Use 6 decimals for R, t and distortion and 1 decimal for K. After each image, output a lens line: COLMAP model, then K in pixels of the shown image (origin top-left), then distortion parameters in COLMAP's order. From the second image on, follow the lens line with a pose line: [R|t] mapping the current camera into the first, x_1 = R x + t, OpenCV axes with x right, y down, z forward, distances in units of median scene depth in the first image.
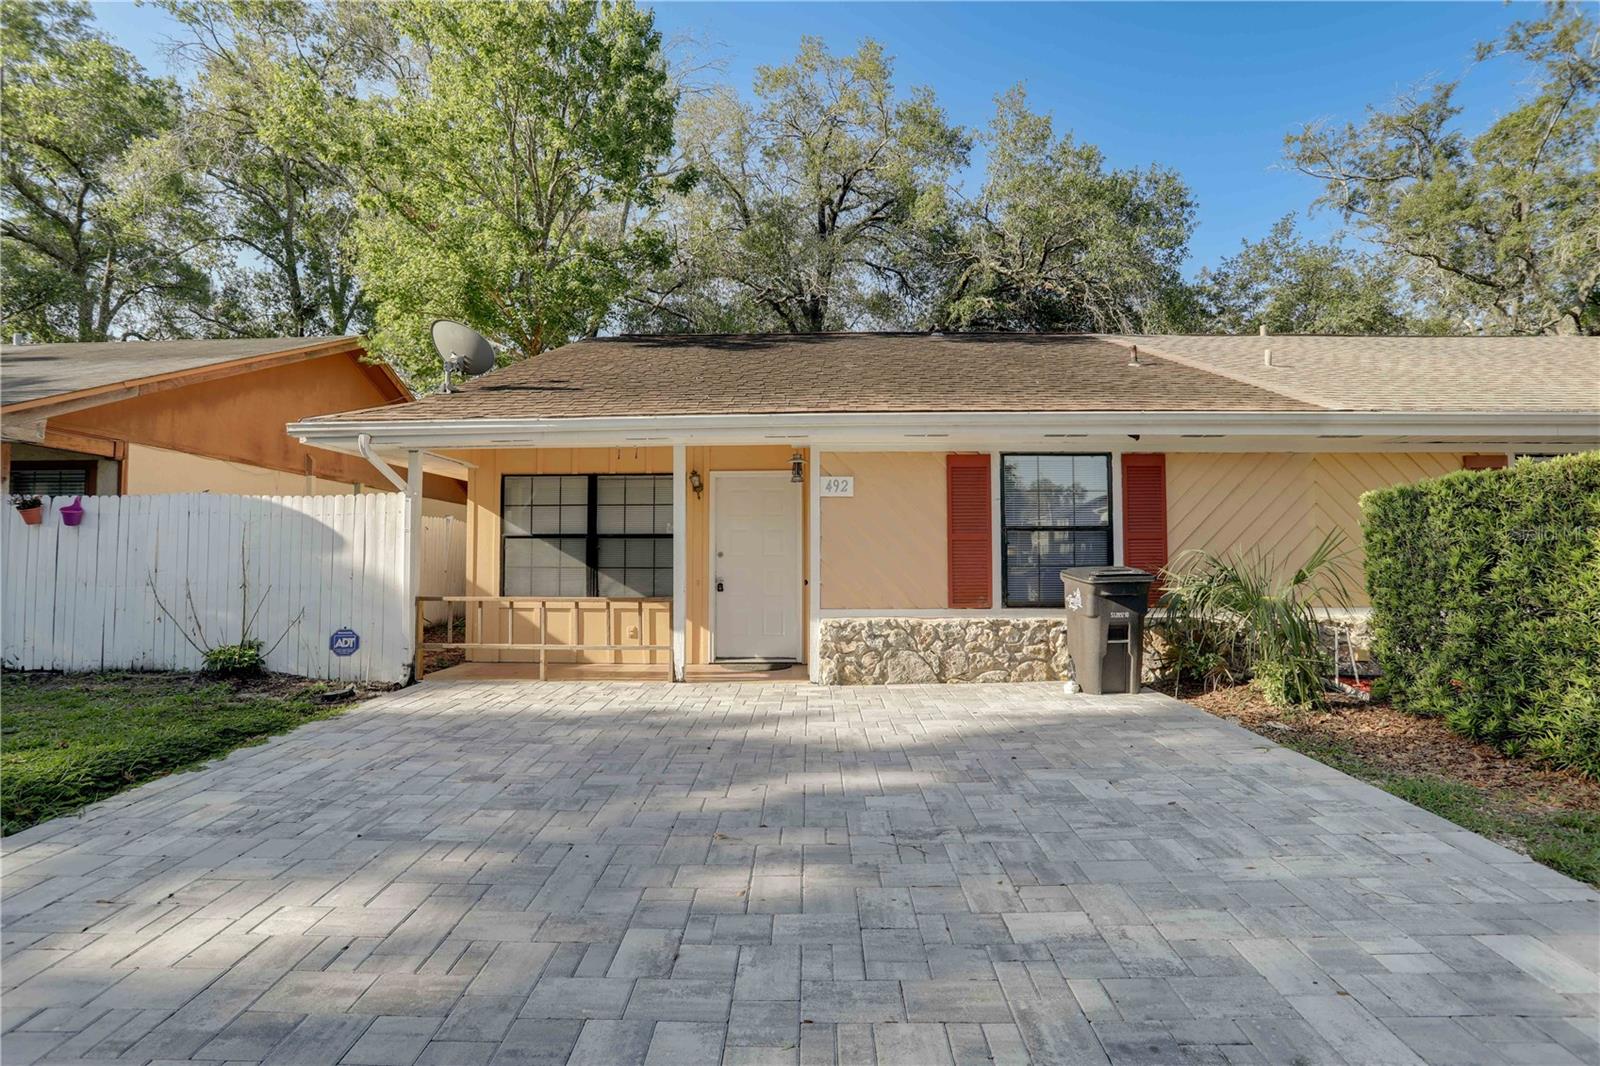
lens RADIAL K [[769.0, 0, 795.4], [0, 769.0, 532.3], [0, 0, 1]] dist [-0.077473, 0.026621]
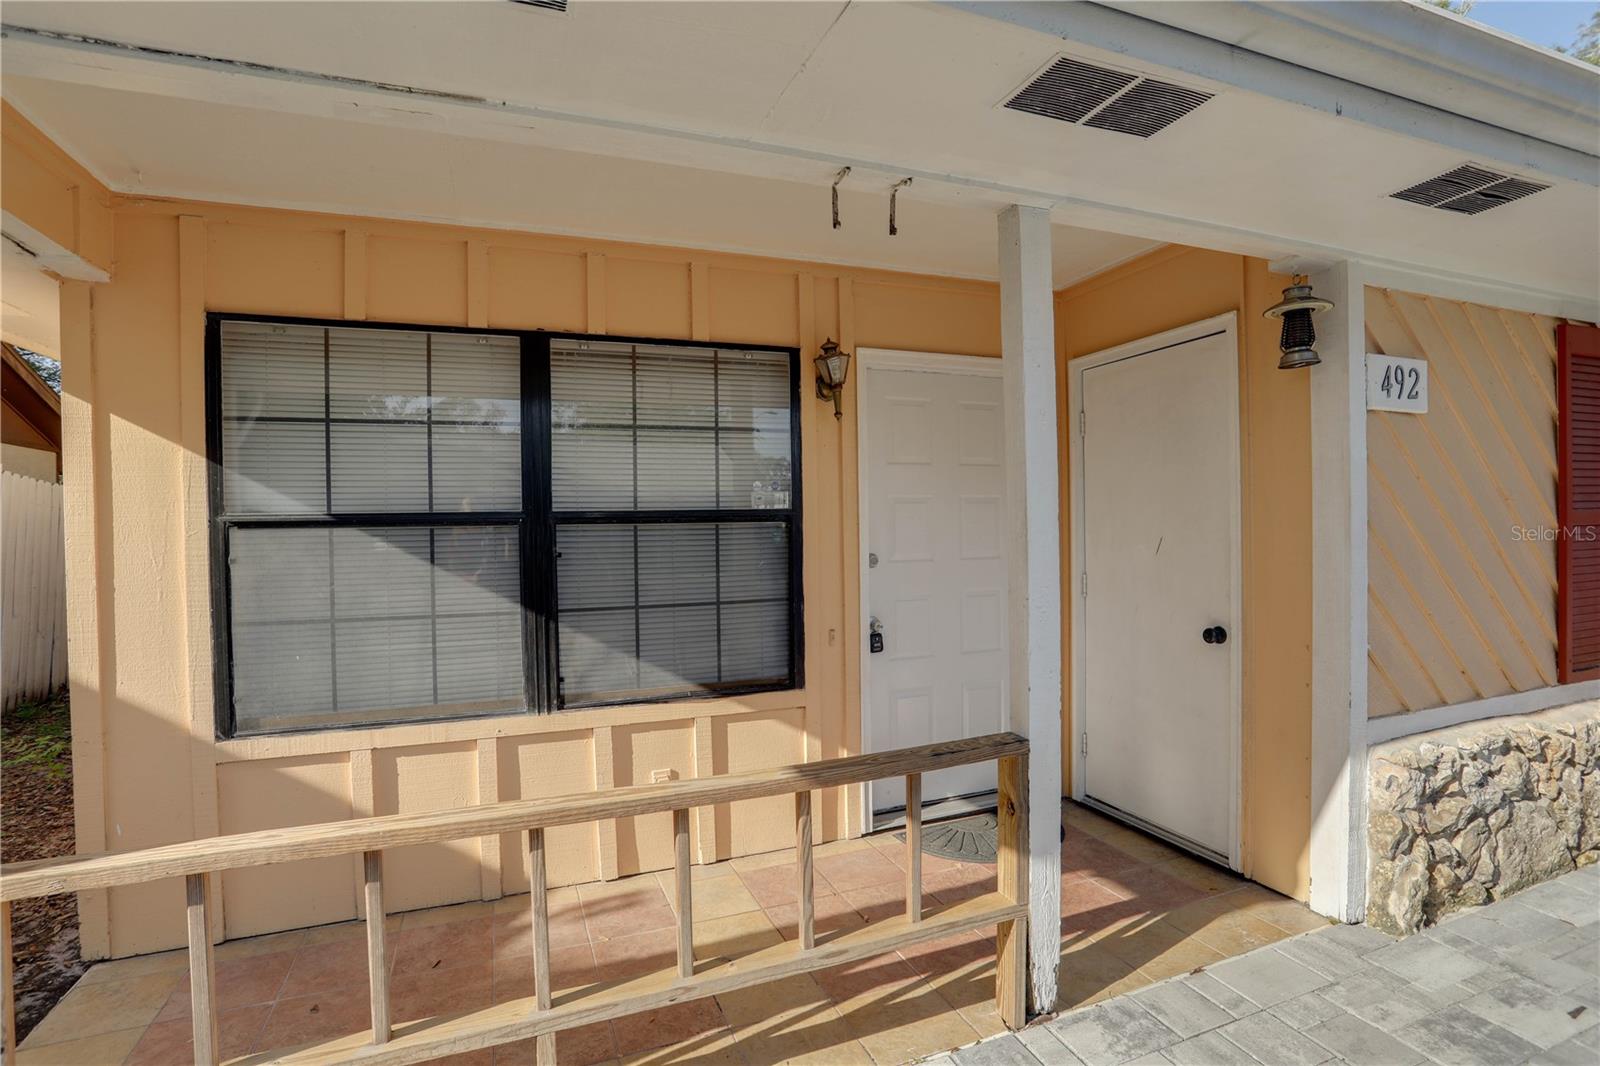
lens RADIAL K [[769.0, 0, 795.4], [0, 769.0, 532.3], [0, 0, 1]] dist [-0.077473, 0.026621]
pose [[0.925428, -0.013890, 0.378669, -0.287071], [-0.001480, 0.999188, 0.040267, -0.002425], [-0.378921, -0.037825, 0.924656, 0.651004]]
